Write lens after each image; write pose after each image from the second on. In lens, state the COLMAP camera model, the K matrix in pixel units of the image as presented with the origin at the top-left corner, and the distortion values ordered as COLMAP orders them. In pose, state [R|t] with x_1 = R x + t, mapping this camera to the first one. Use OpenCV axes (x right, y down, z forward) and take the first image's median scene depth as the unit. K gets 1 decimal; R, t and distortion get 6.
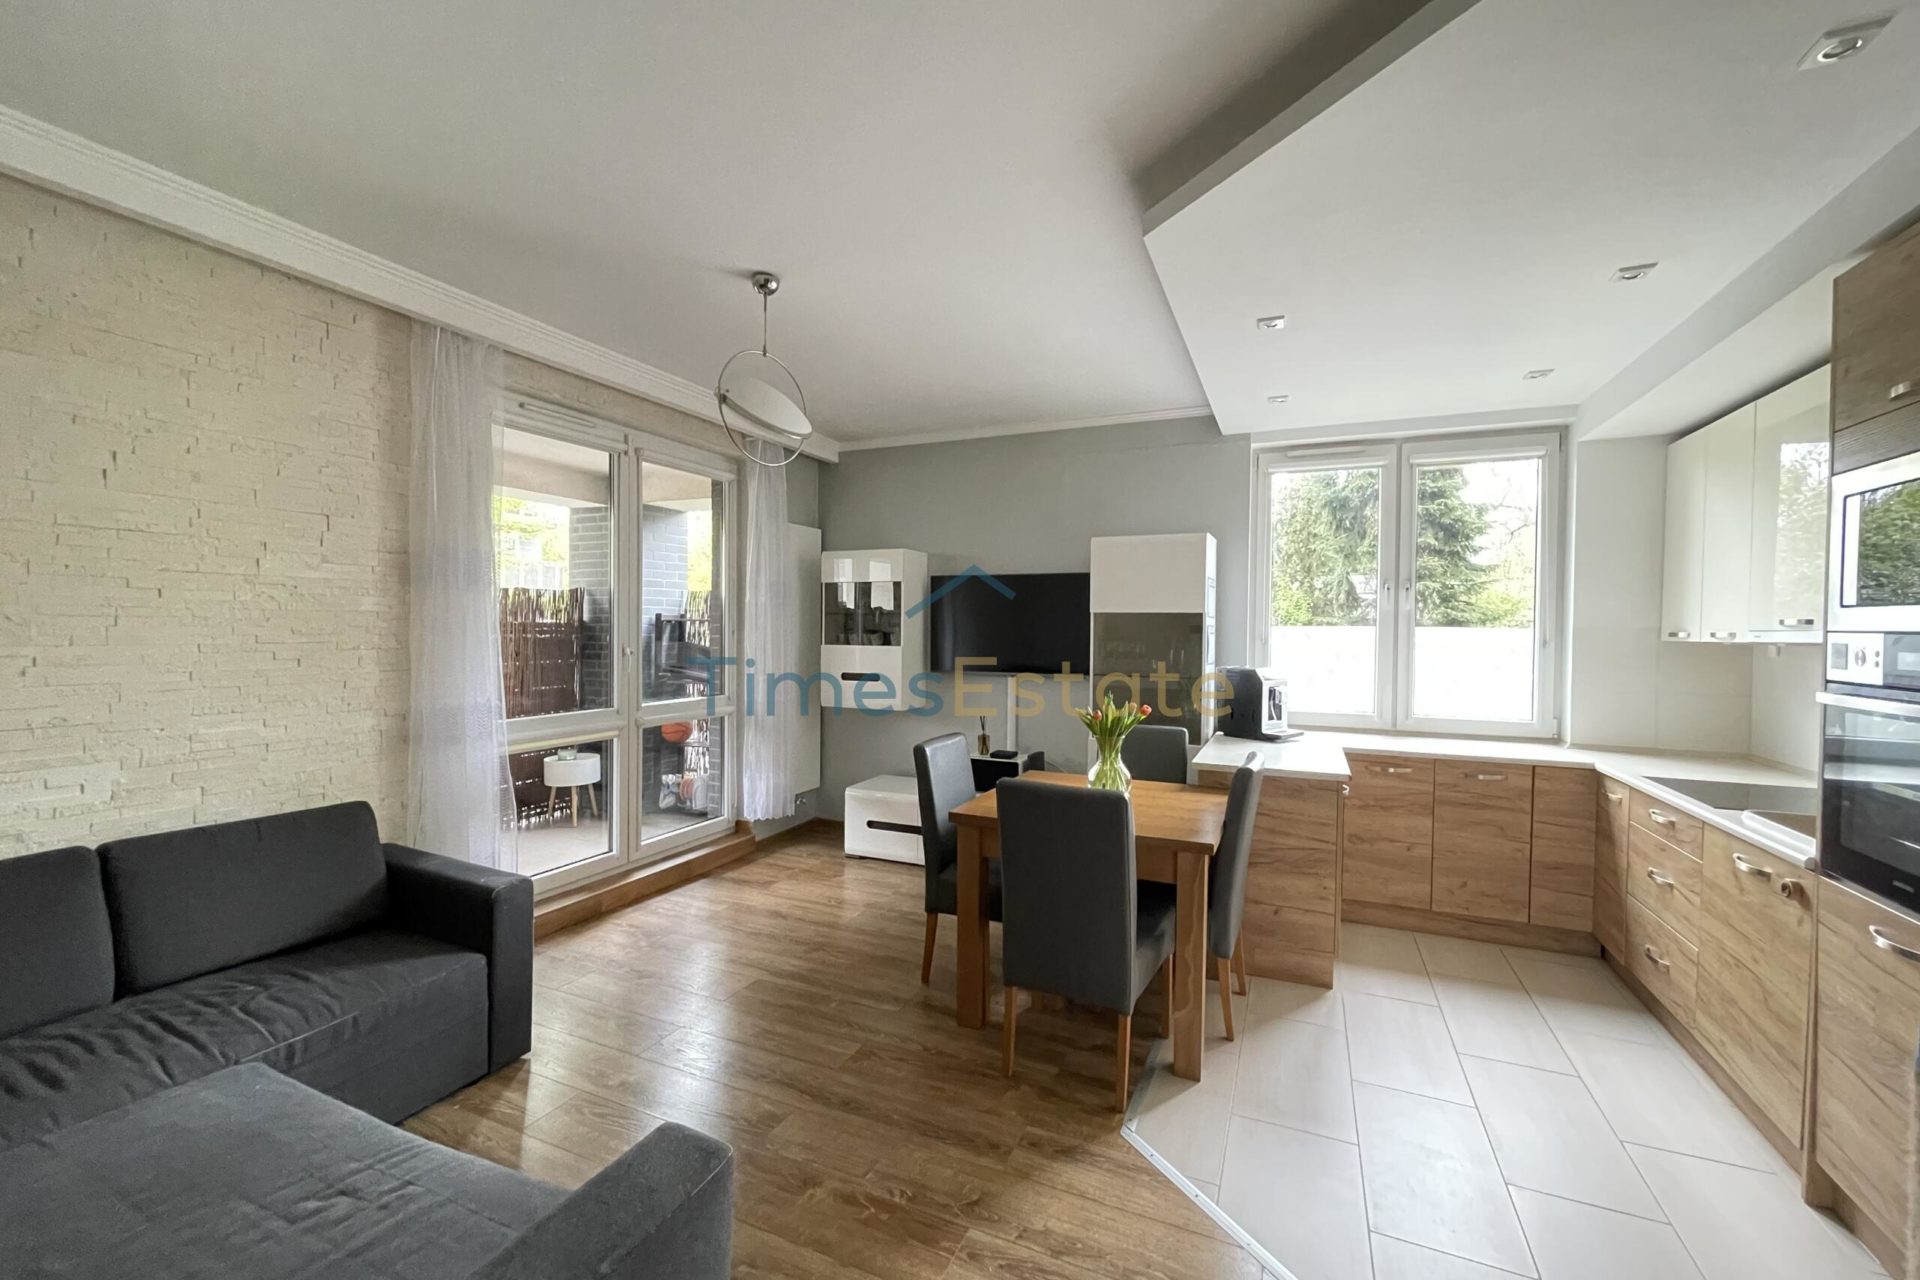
lens RADIAL K [[769.6, 0, 957.6], [0, 769.6, 640.9], [0, 0, 1]] dist [-0.000174, -0.001328]
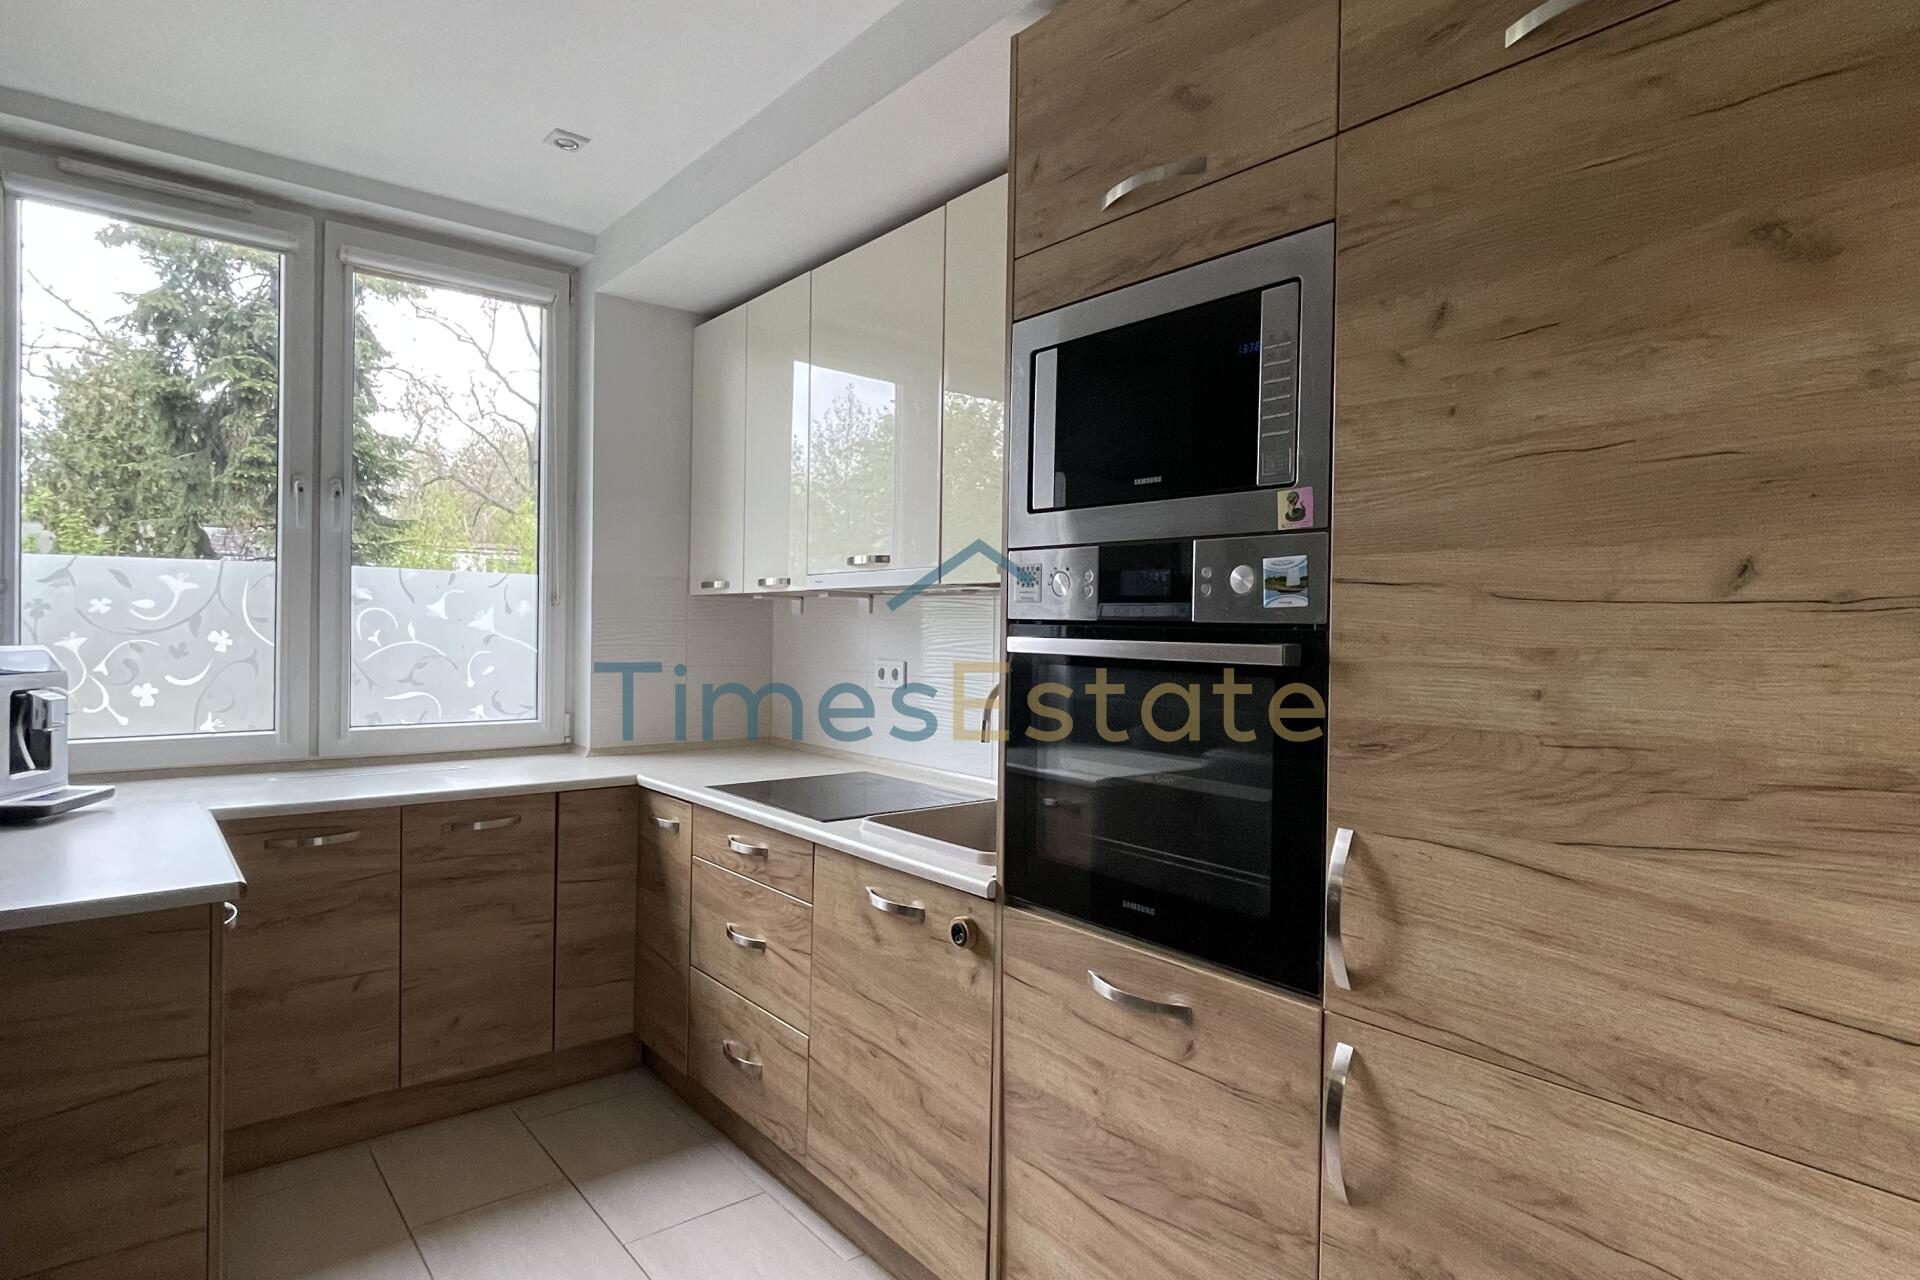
lens RADIAL K [[1031.7, 0, 957.0], [0, 1031.7, 634.2], [0, 0, 1]] dist [-0.001687, 0.000655]
pose [[0.447614, -0.011304, 0.894155, 0.165883], [0.005284, 0.999936, 0.009996, 0.031518], [-0.894211, 0.000250, 0.447645, 0.362613]]
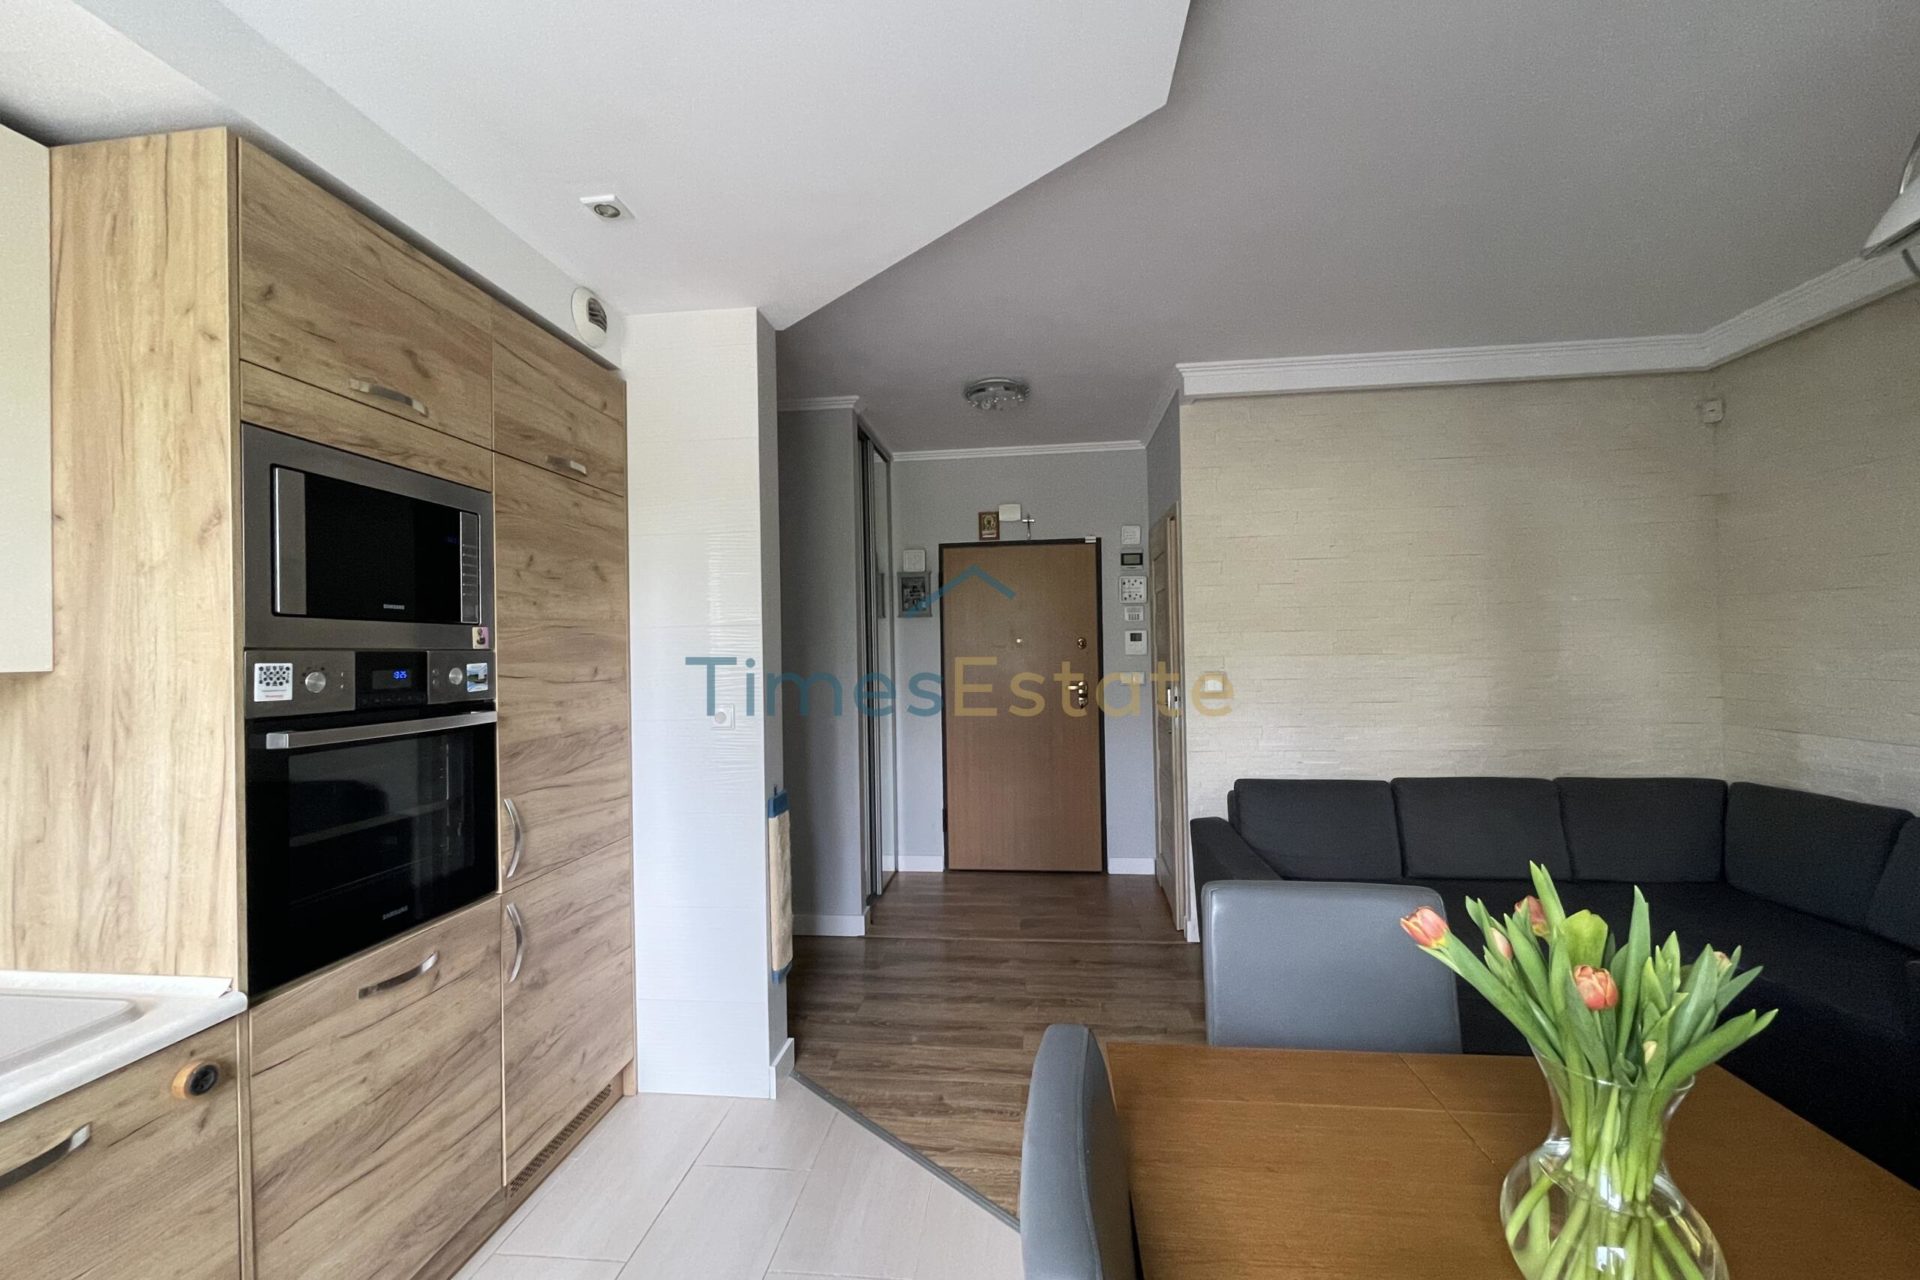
lens RADIAL K [[769.6, 0, 955.6], [0, 769.6, 639.8], [0, 0, 1]] dist [-0.000174, -0.001328]
pose [[-0.952623, 0.004429, -0.304122, 0.426762], [0.004745, 0.999989, -0.000300, -0.009524], [0.304117, -0.001728, -0.952633, 1.062841]]
